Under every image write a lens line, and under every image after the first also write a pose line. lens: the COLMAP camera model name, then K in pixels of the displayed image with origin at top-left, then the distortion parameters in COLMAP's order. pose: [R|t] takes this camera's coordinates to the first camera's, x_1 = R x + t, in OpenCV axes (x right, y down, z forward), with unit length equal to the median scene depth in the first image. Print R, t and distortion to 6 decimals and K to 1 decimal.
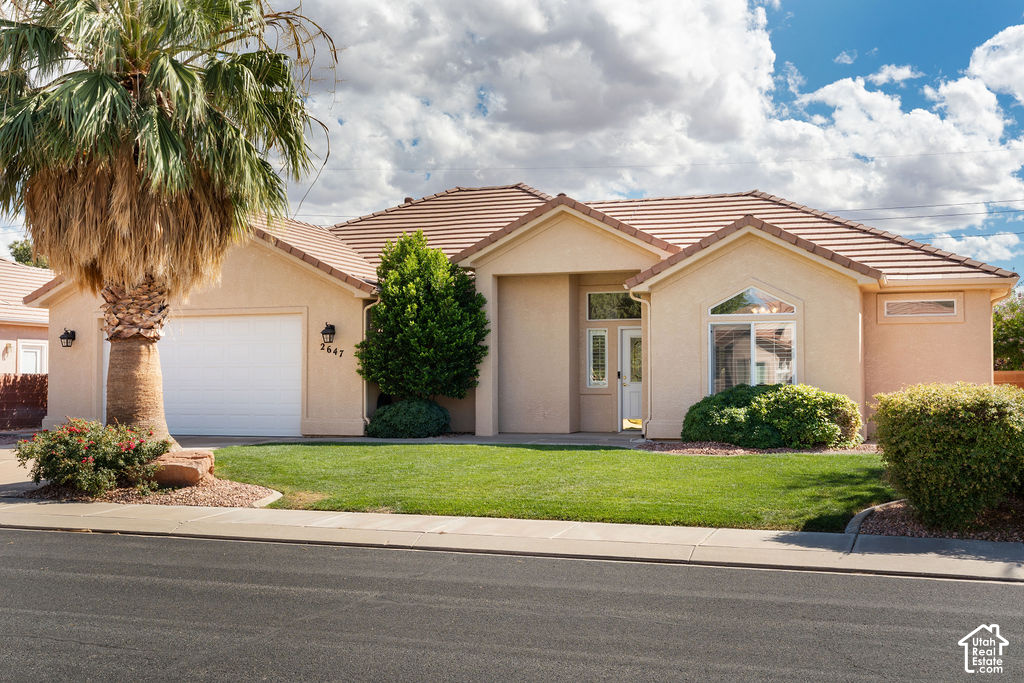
lens RADIAL K [[1160.3, 0, 511.9], [0, 1160.3, 337.7], [0, 0, 1]] dist [0.014528, 0.000000]
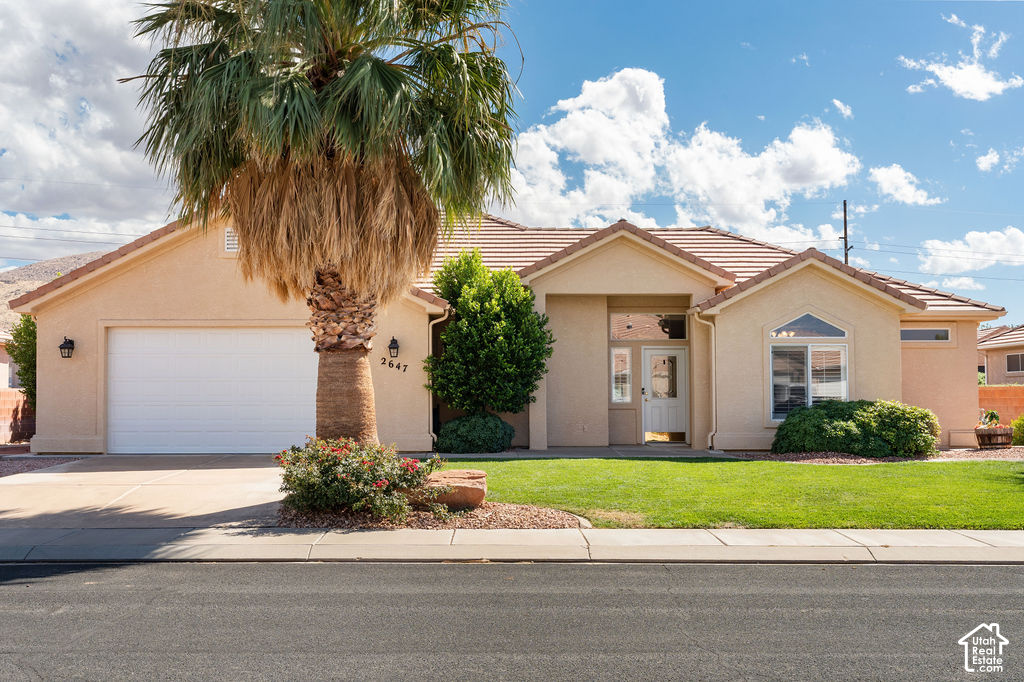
lens RADIAL K [[1055.0, 0, 511.9], [0, 1055.0, 346.3], [0, 0, 1]] dist [0.021592, 0.000000]
pose [[0.940556, 0.017731, 0.339175, -0.386796], [-0.014185, 0.999816, -0.012929, 0.005424], [-0.339342, 0.007349, 0.940634, 0.132716]]
